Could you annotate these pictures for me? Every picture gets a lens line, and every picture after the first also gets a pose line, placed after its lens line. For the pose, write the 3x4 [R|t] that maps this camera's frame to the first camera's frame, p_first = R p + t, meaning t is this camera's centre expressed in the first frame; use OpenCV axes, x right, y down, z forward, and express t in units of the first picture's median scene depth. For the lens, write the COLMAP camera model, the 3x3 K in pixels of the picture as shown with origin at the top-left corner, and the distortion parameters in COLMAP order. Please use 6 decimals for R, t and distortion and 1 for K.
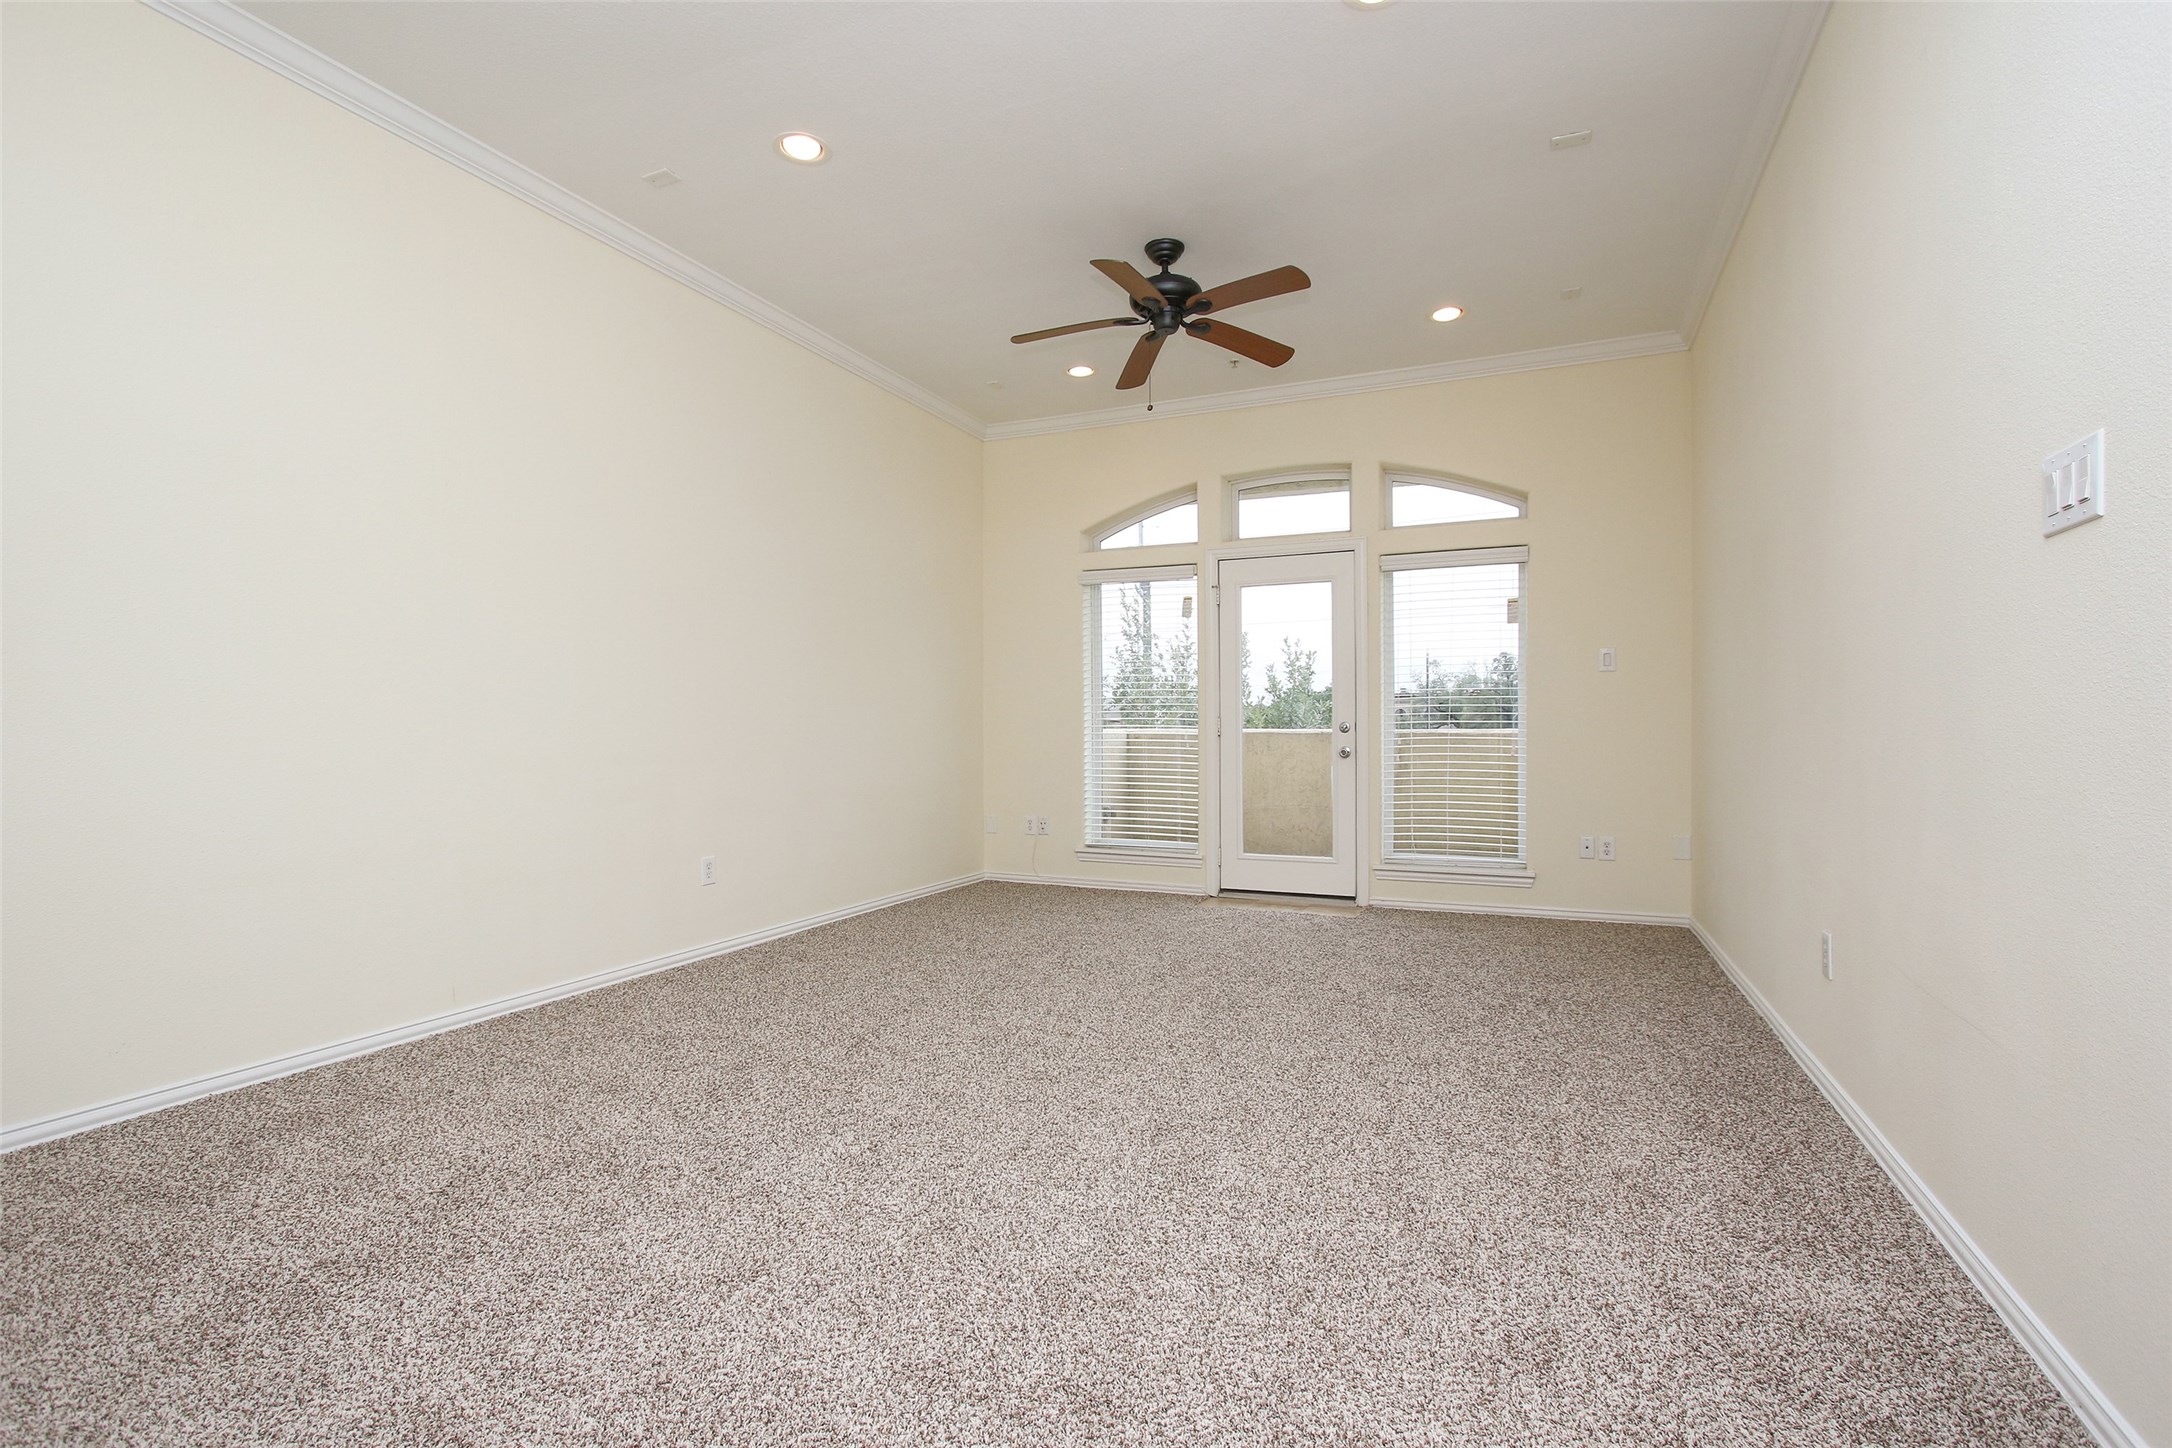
lens RADIAL K [[1007.0, 0, 1084.2], [0, 1007.0, 735.6], [0, 0, 1]] dist [-0.014440, 0.004834]
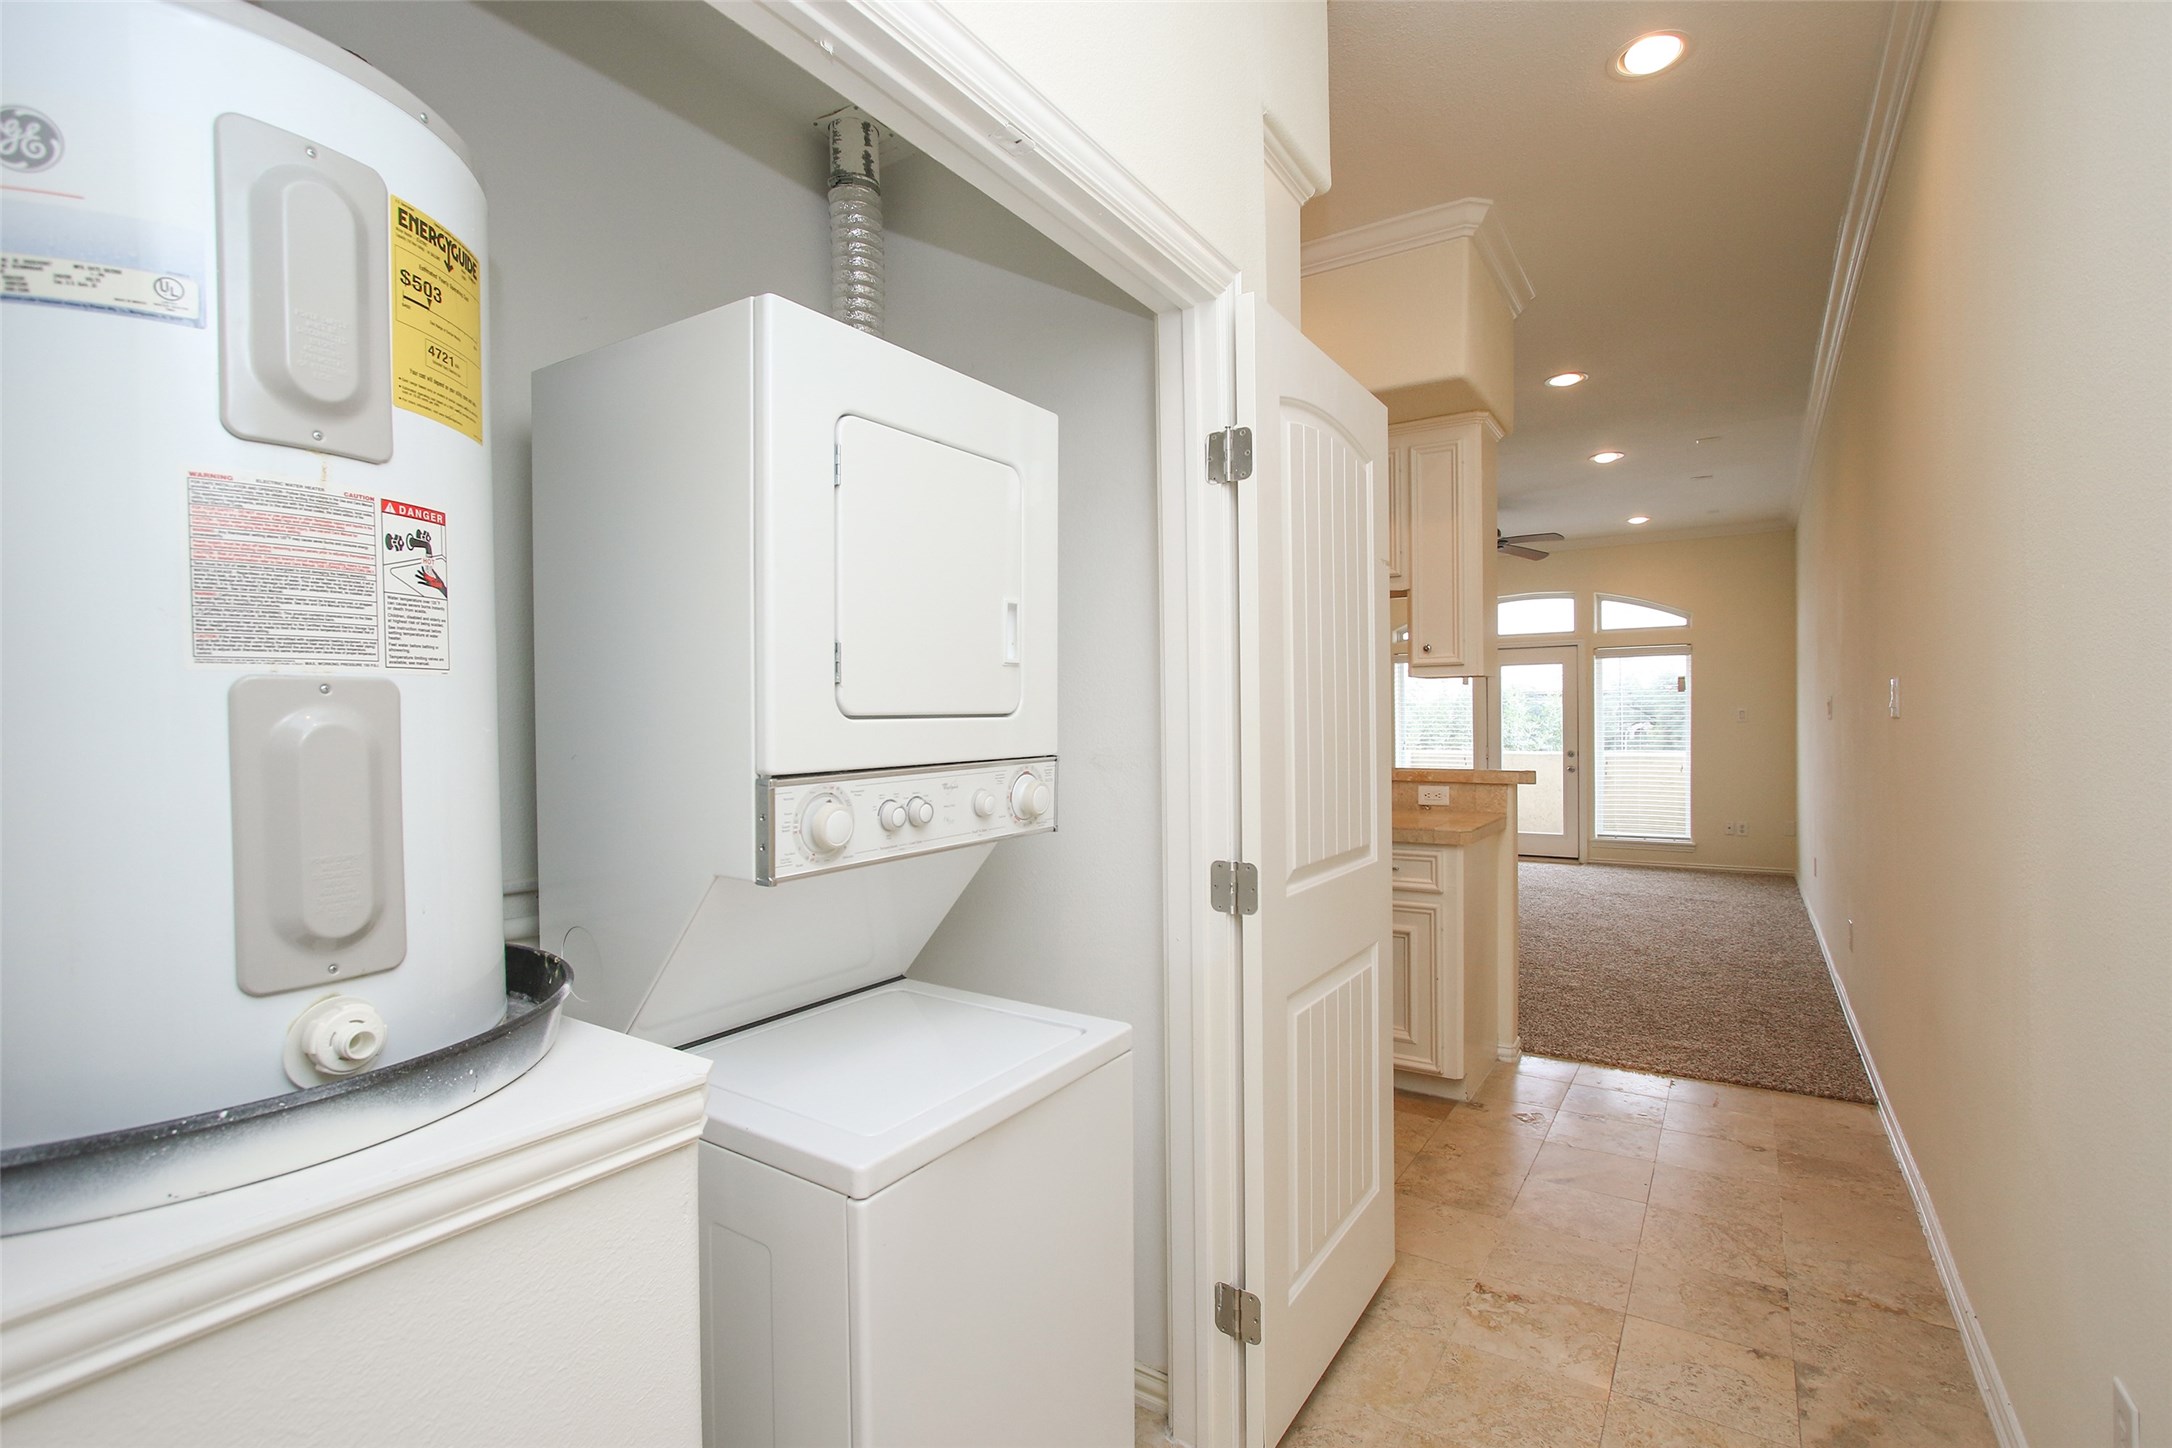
lens RADIAL K [[997.2, 0, 1085.6], [0, 997.2, 730.5], [0, 0, 1]] dist [-0.000868, 0.000118]
pose [[0.986683, -0.001349, -0.162647, -0.249446], [0.001269, 0.999999, -0.000597, -0.044267], [0.162648, 0.000383, 0.986684, -0.707044]]
